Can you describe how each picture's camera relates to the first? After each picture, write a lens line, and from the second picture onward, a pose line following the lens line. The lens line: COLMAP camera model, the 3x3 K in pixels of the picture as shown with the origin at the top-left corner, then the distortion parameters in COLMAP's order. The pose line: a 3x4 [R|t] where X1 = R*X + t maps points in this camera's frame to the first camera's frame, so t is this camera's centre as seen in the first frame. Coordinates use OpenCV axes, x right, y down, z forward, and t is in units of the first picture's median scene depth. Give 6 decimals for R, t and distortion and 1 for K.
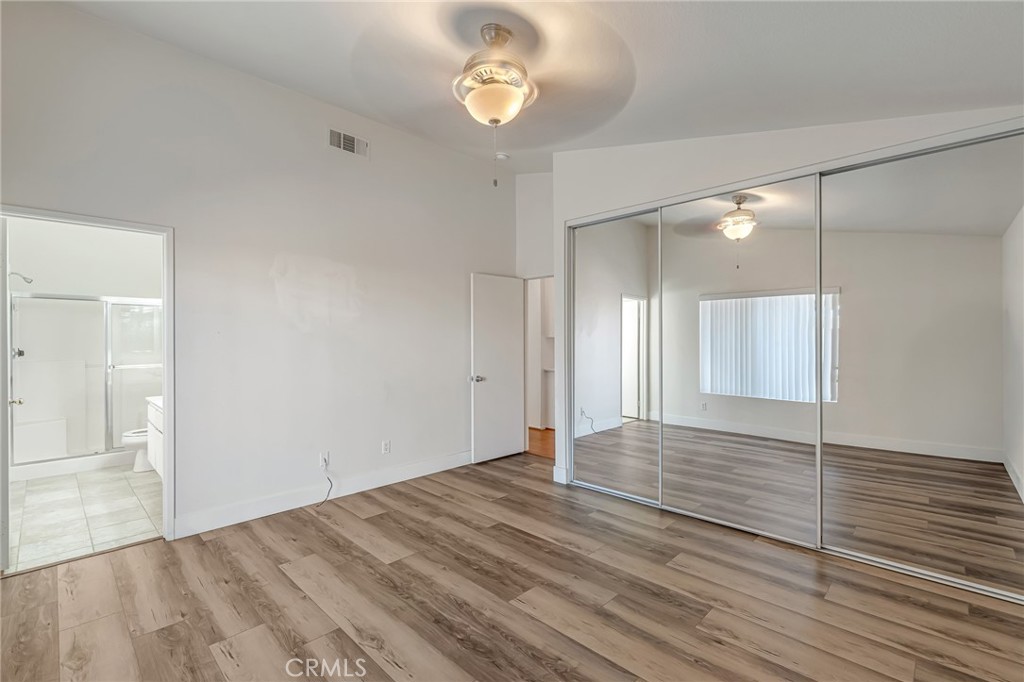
lens RADIAL K [[444.5, 0, 512.3], [0, 444.5, 341.0], [0, 0, 1]] dist [-0.001098, -0.000134]
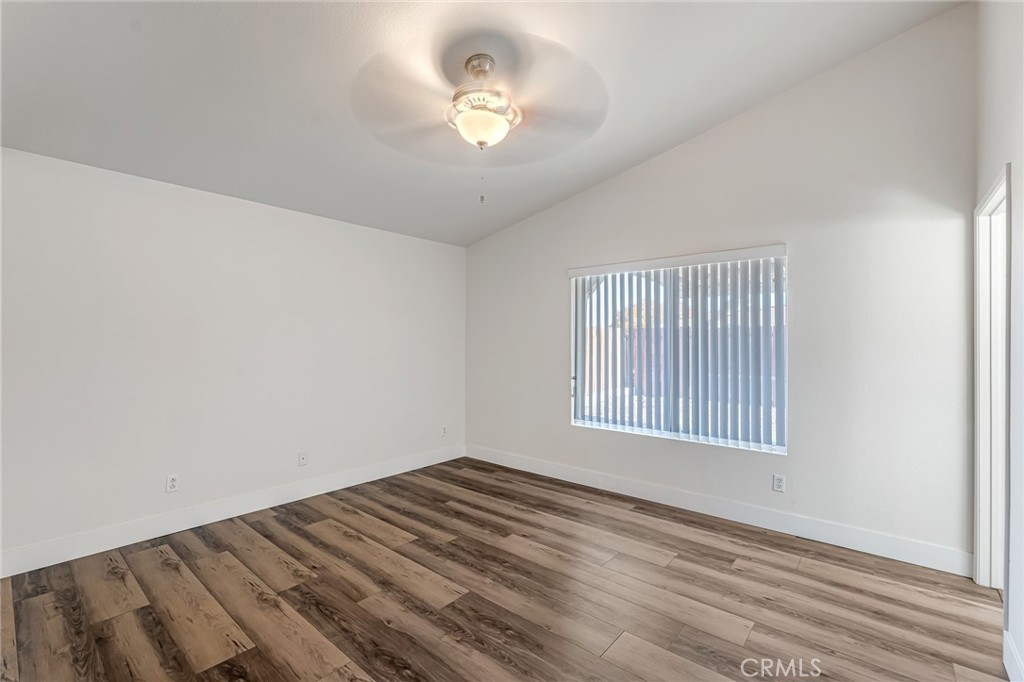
lens RADIAL K [[444.5, 0, 510.7], [0, 444.5, 341.0], [0, 0, 1]] dist [-0.001098, -0.000134]
pose [[-0.997938, 0.001940, -0.064149, -0.039470], [0.002294, 0.999983, -0.005450, -0.000385], [0.064138, -0.005586, -0.997925, 2.062755]]
